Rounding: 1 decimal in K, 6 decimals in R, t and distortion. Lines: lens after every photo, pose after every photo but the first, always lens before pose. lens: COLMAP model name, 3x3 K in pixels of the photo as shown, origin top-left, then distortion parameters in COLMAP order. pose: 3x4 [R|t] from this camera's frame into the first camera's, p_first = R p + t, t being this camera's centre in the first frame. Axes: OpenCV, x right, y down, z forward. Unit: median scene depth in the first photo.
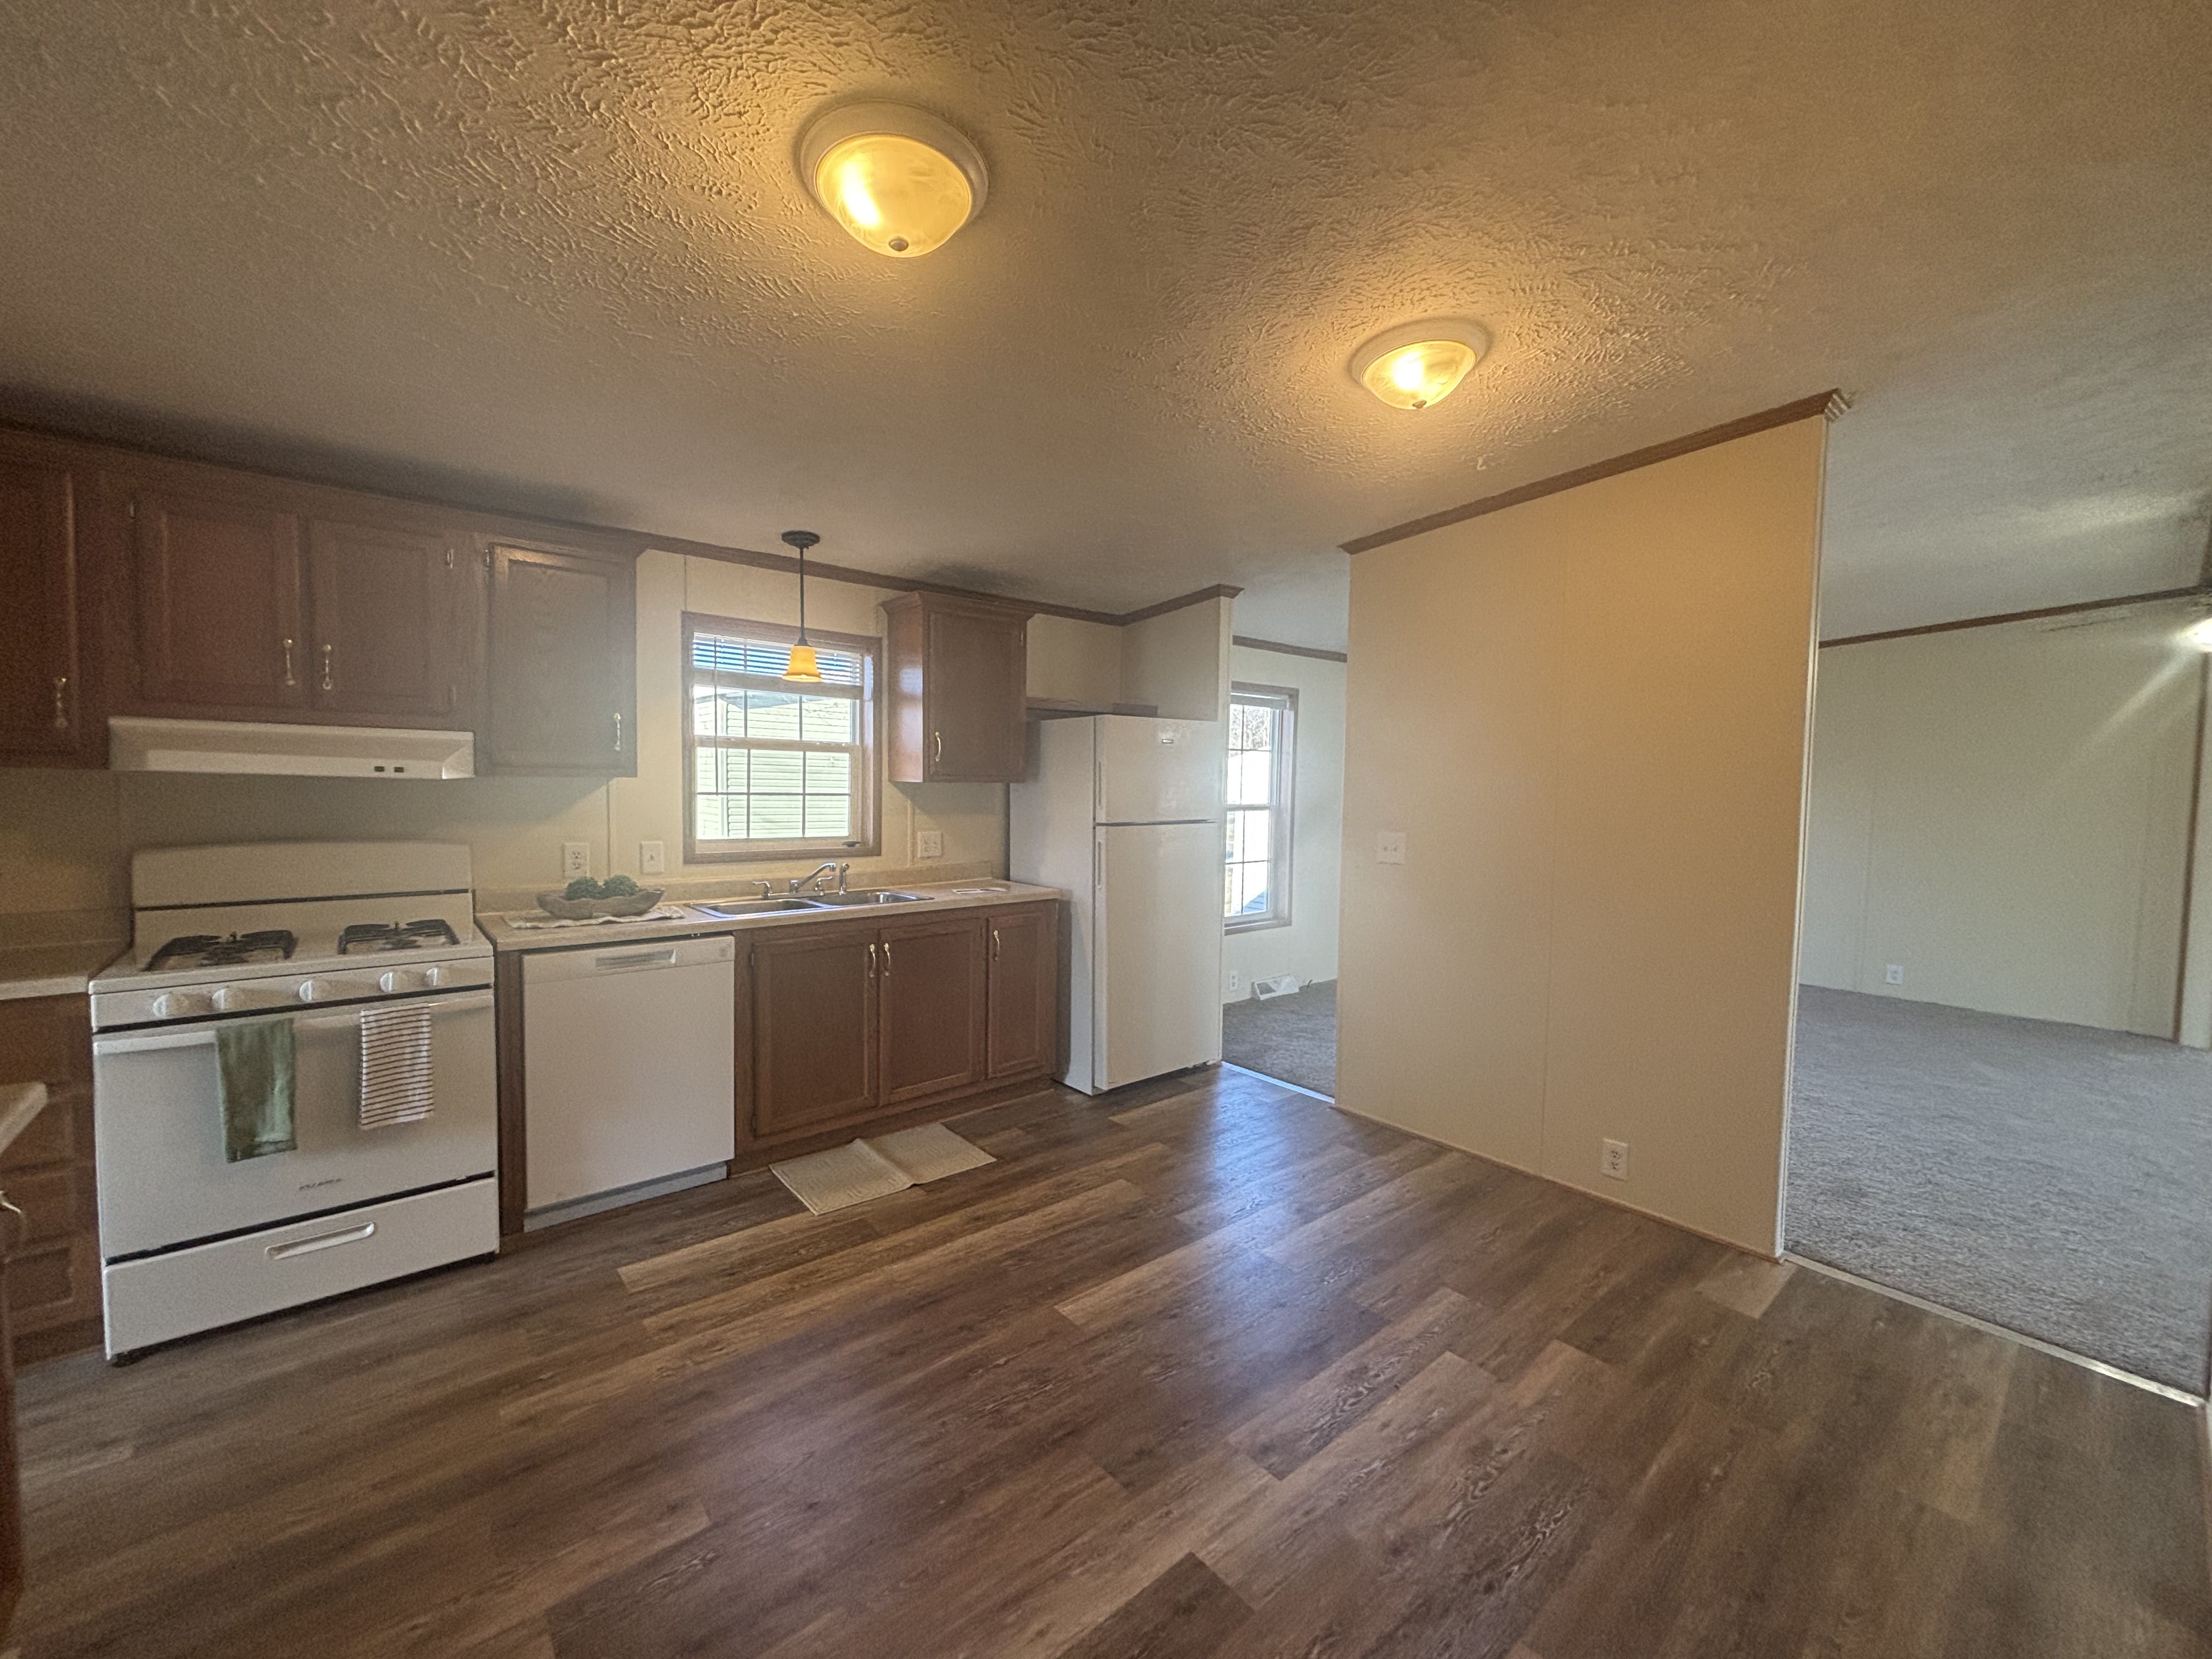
lens RADIAL K [[885.3, 0, 1105.0], [0, 885.3, 825.6], [0, 0, 1]] dist [0.001762, 0.000068]
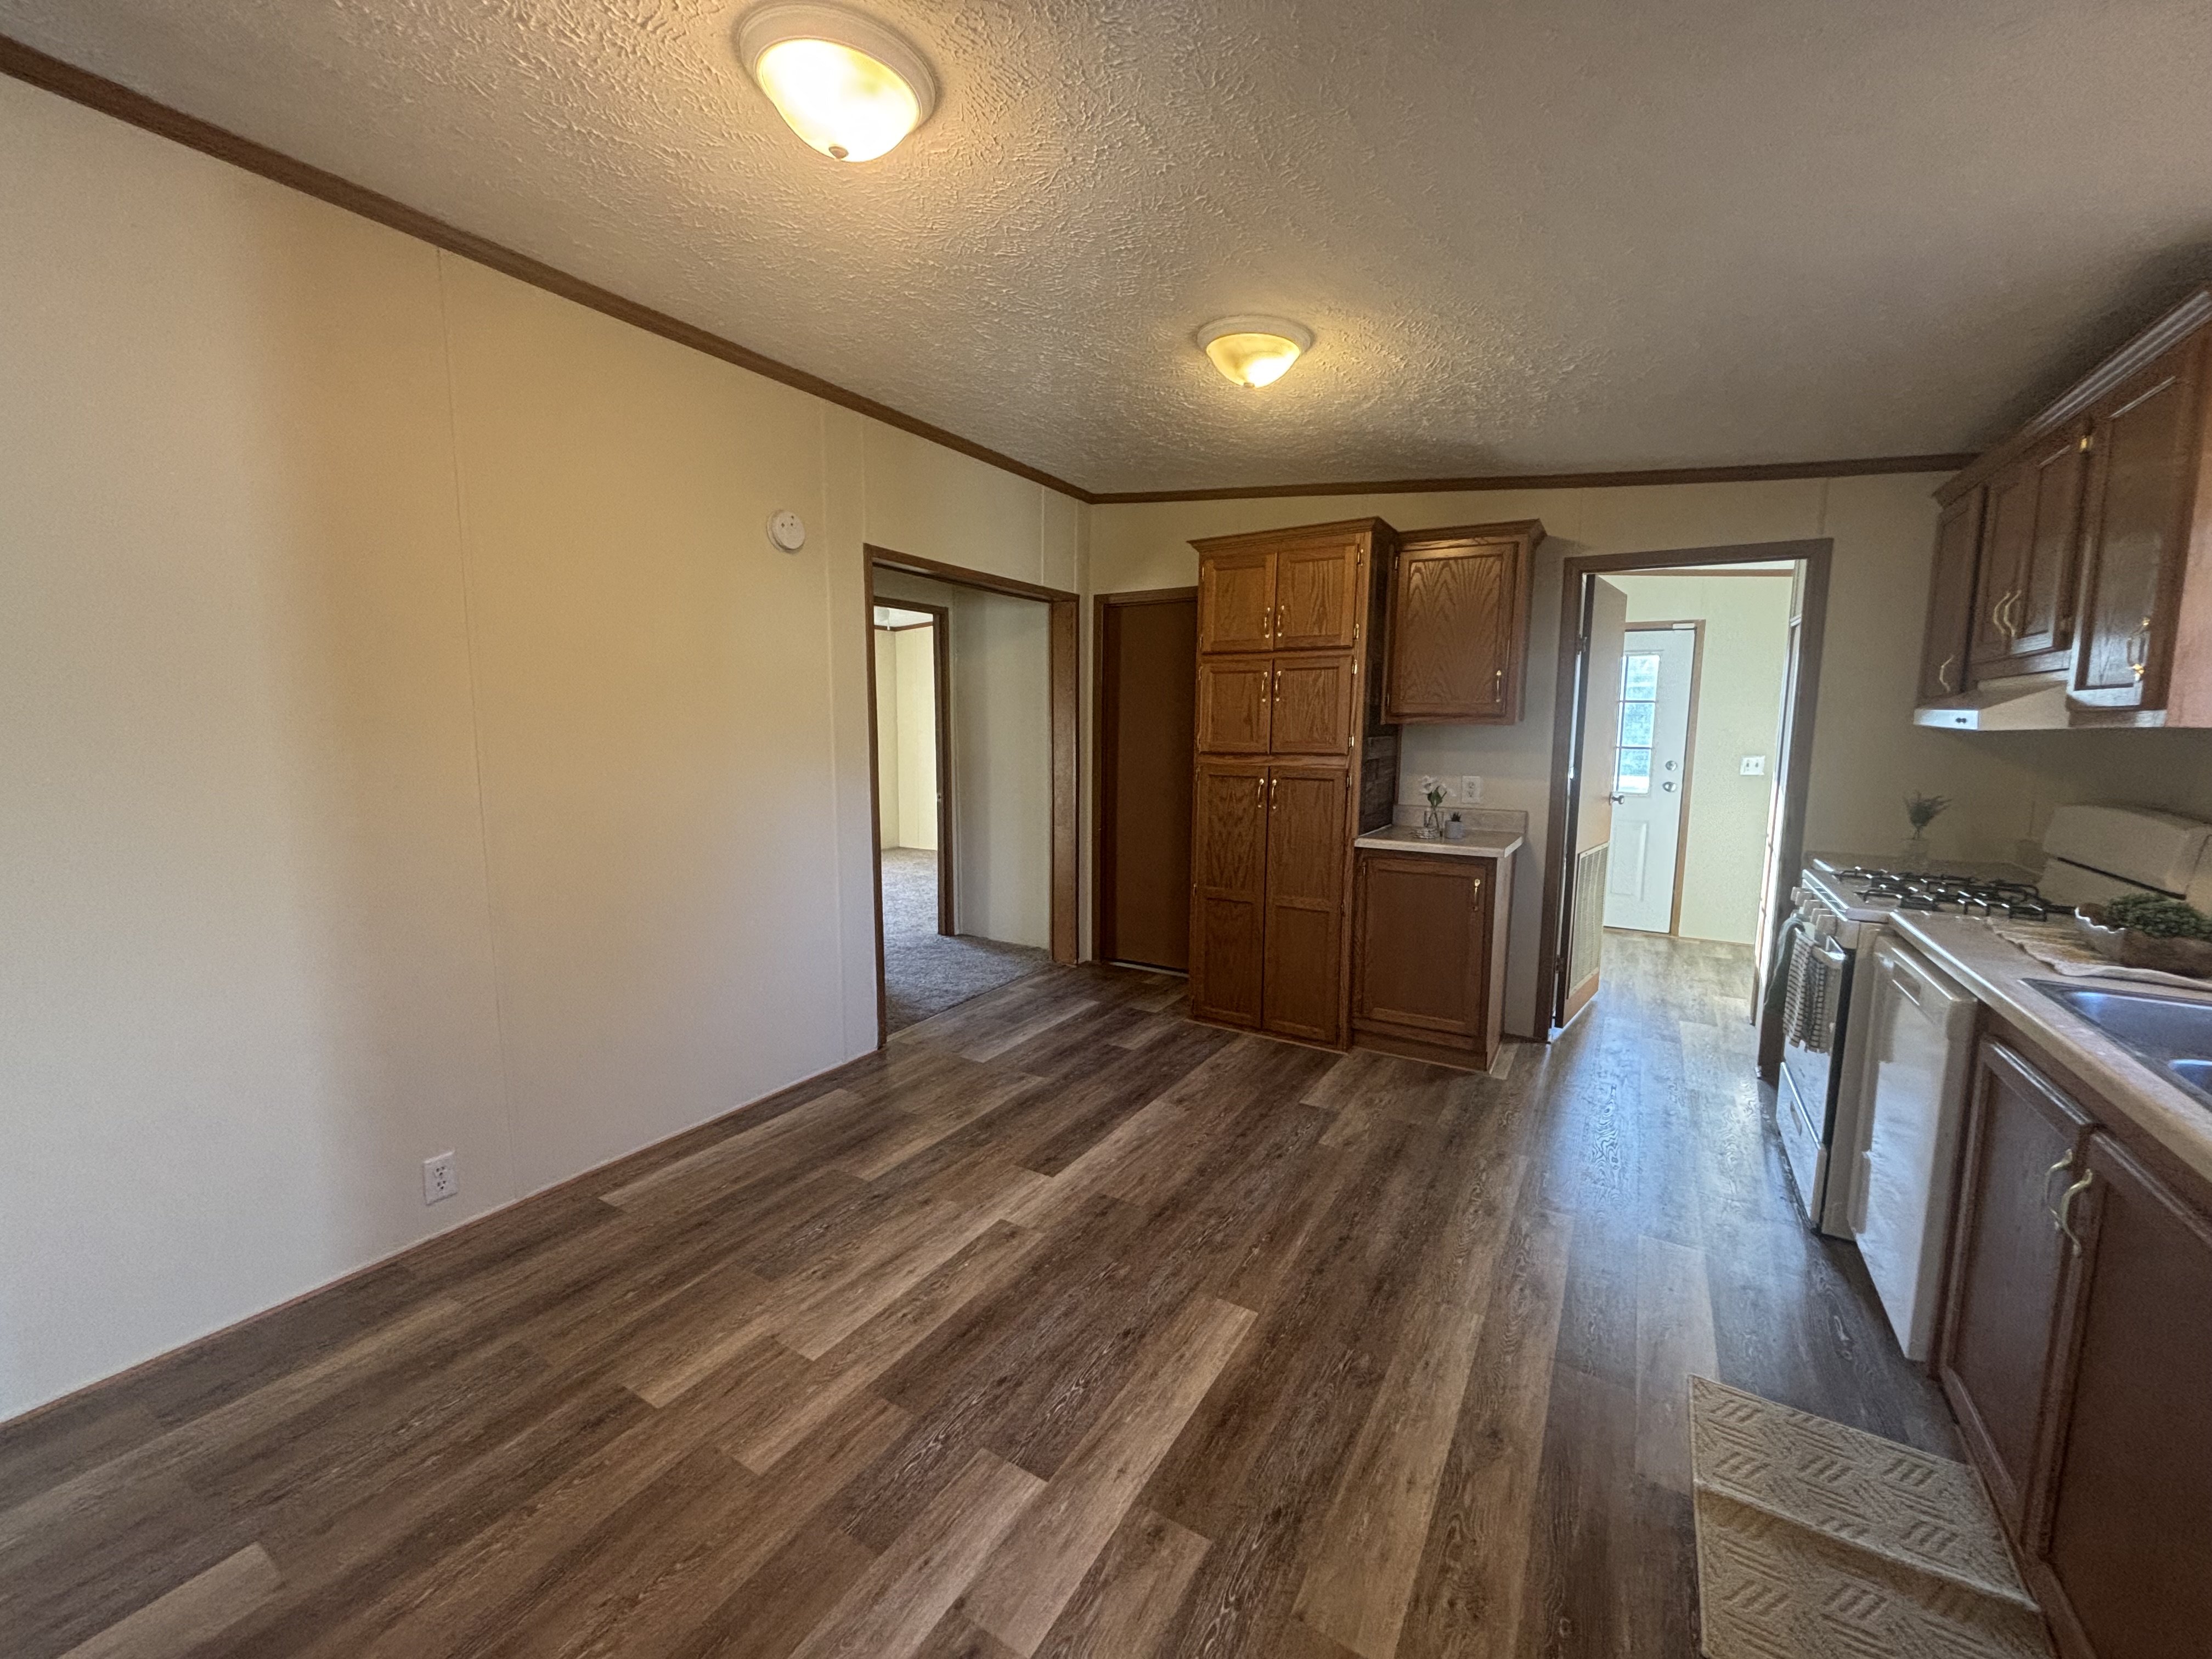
lens RADIAL K [[885.3, 0, 1107.8], [0, 885.3, 823.1], [0, 0, 1]] dist [0.001762, 0.000068]
pose [[-0.945977, 0.015122, -0.323879, 0.403215], [-0.039817, 0.985933, 0.162330, -0.081291], [0.321778, 0.166456, -0.932068, 1.888970]]
